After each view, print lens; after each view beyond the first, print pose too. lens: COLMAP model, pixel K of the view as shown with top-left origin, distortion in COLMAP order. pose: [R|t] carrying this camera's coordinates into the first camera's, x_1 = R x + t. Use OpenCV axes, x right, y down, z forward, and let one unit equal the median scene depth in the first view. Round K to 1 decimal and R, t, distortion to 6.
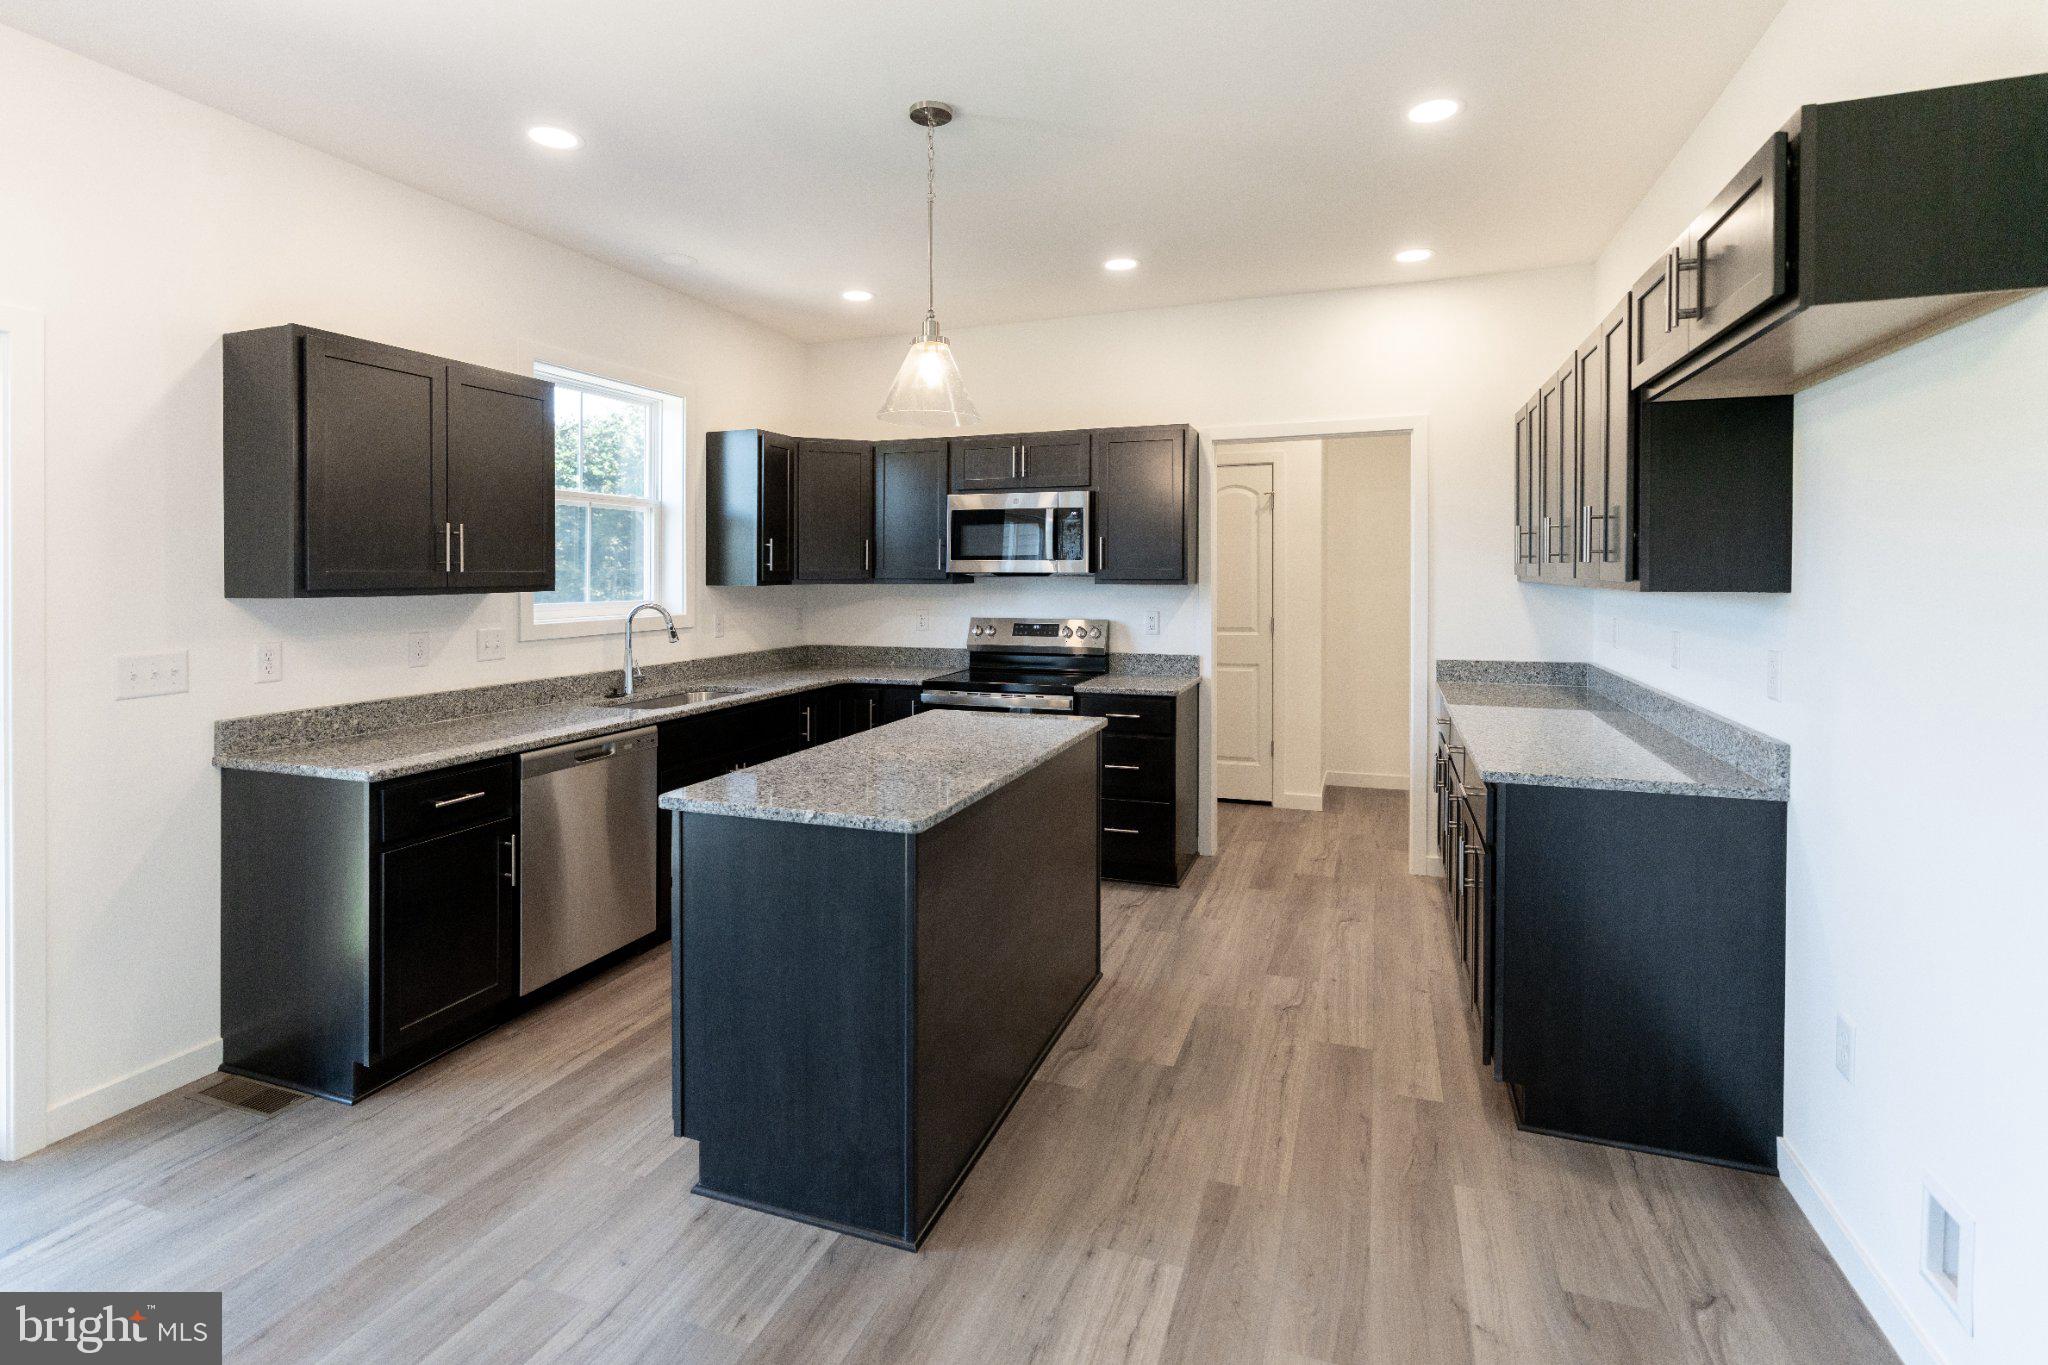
lens RADIAL K [[967.8, 0, 1038.2], [0, 967.8, 575.0], [0, 0, 1]] dist [-0.001130, 0.001336]
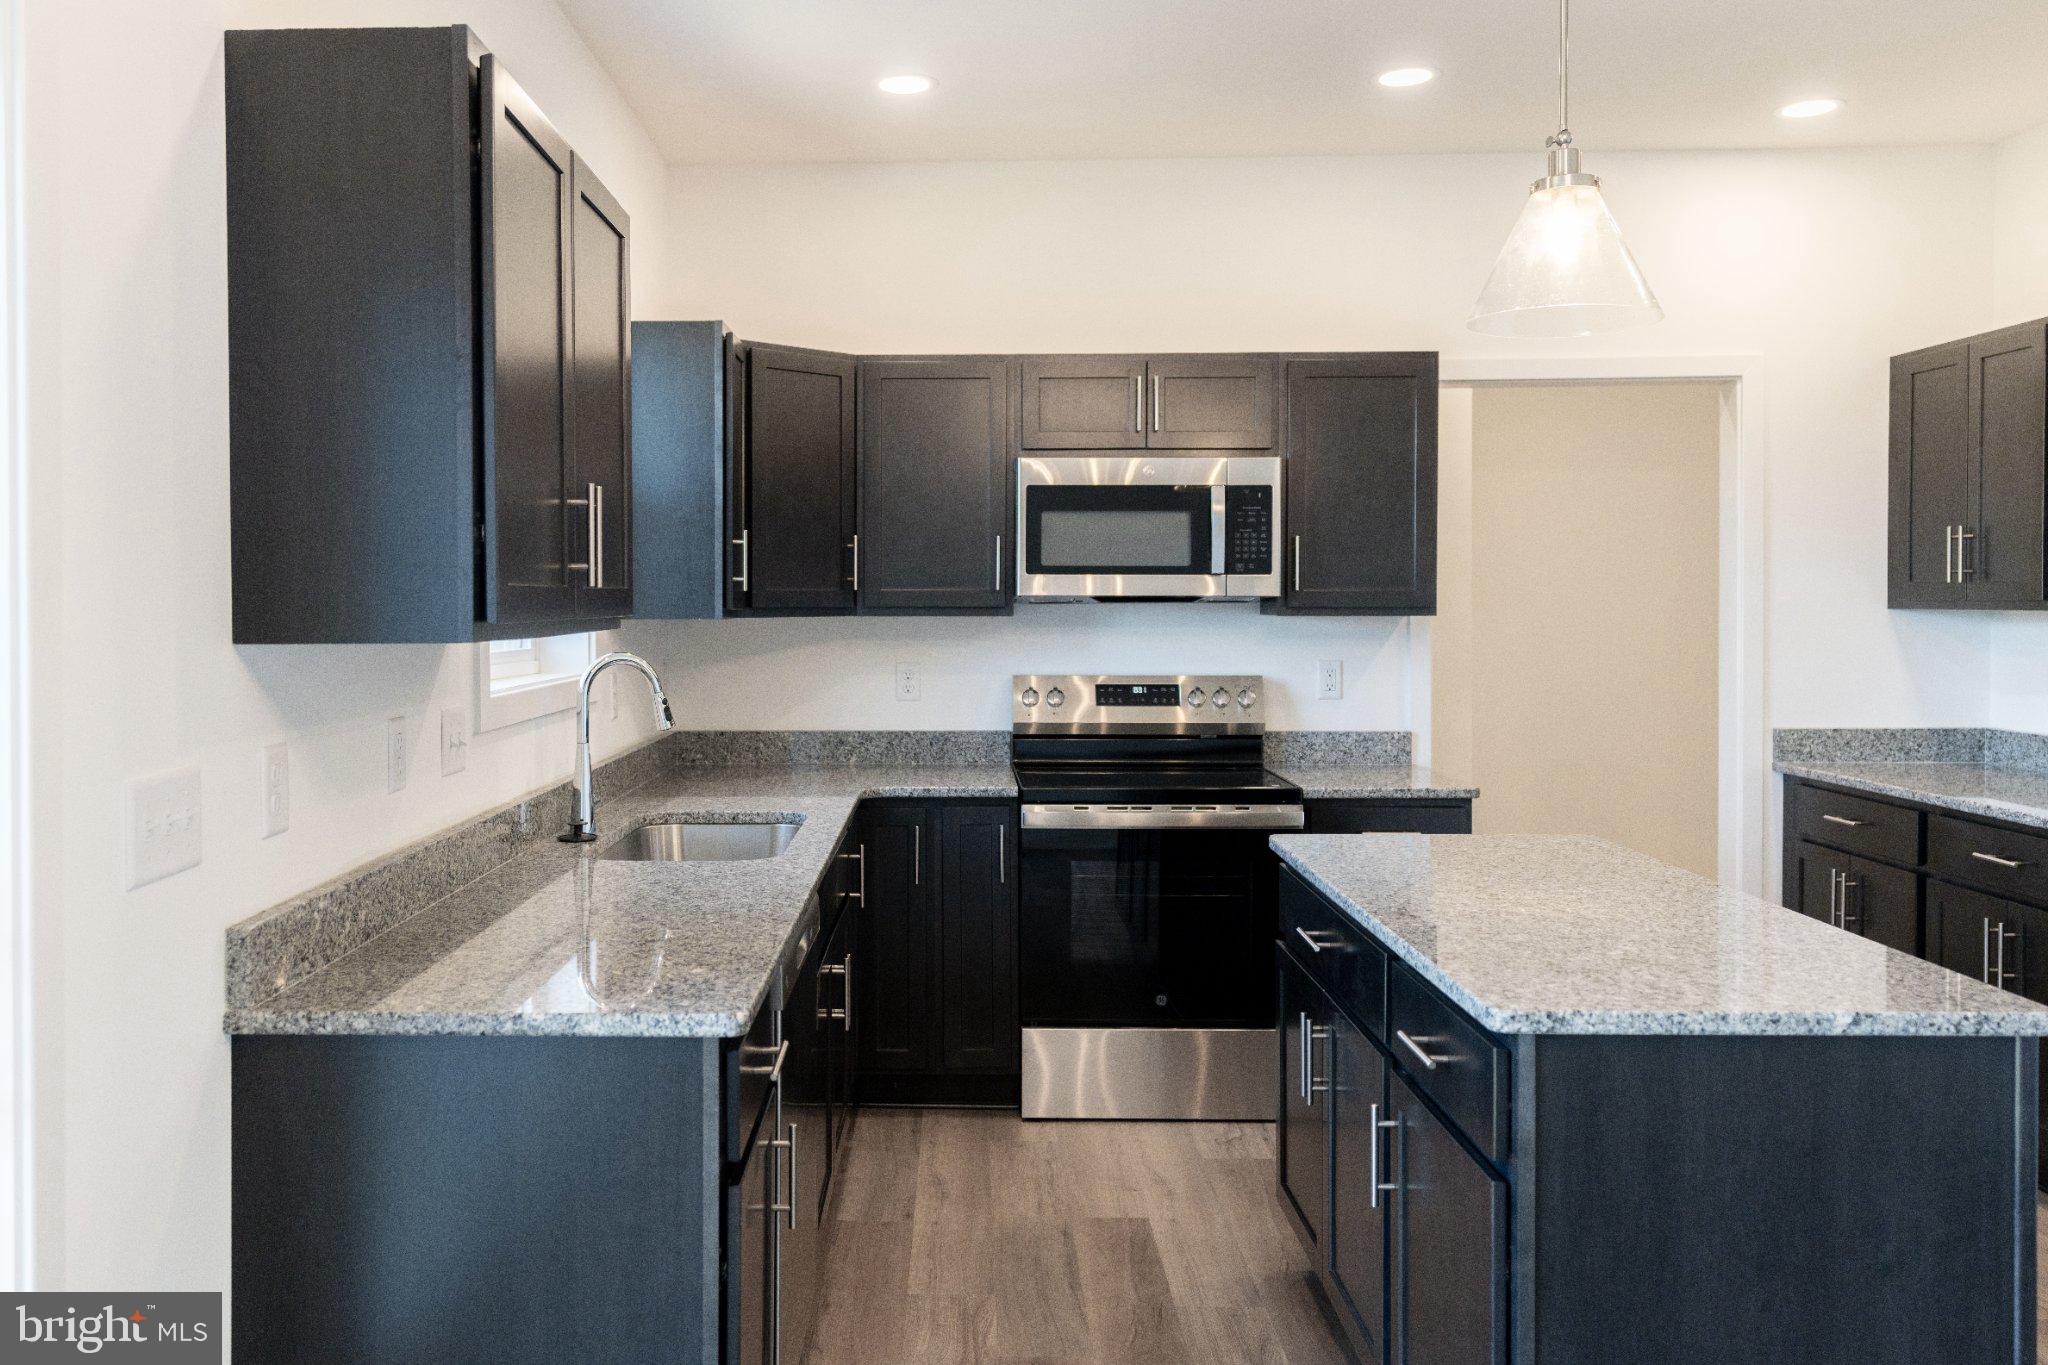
lens RADIAL K [[1626.7, 0, 963.2], [0, 1626.7, 629.3], [0, 0, 1]] dist [-0.002160, 0.002051]
pose [[0.948930, -0.003828, 0.315464, -0.447453], [-0.000350, 0.999913, 0.013187, 0.004960], [-0.315487, -0.012624, 0.948846, 0.121434]]
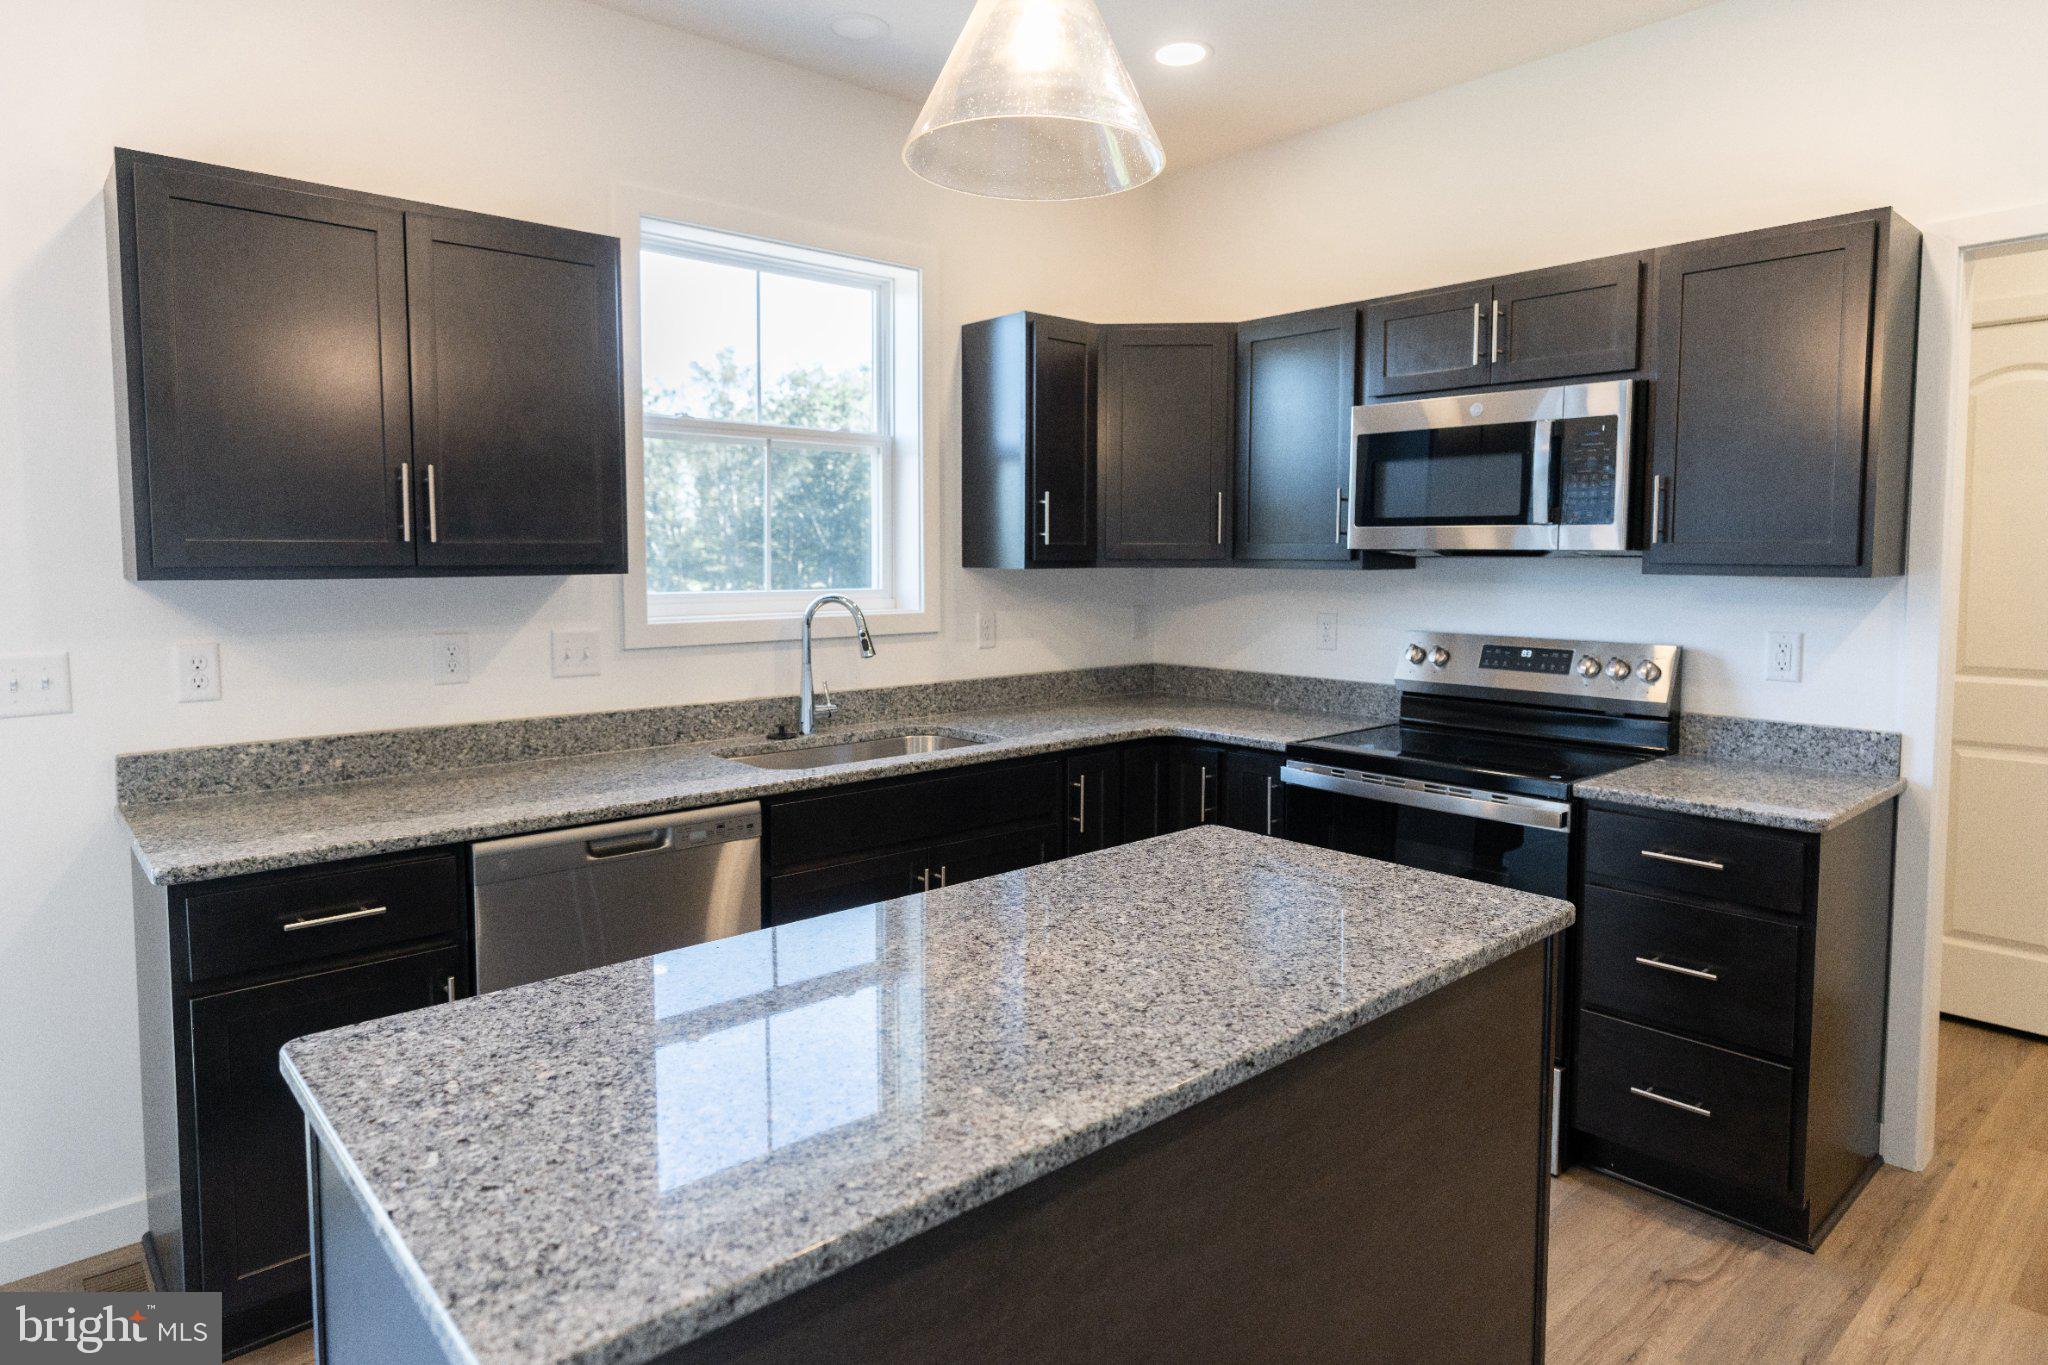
lens RADIAL K [[1202.5, 0, 1026.0], [0, 1202.5, 617.9], [0, 0, 1]] dist [-0.007469, 0.006518]
pose [[0.877058, 0.031281, -0.479365, 0.078289], [-0.006271, 0.998538, 0.053687, 0.001174], [0.480344, -0.044081, 0.875972, 0.329504]]
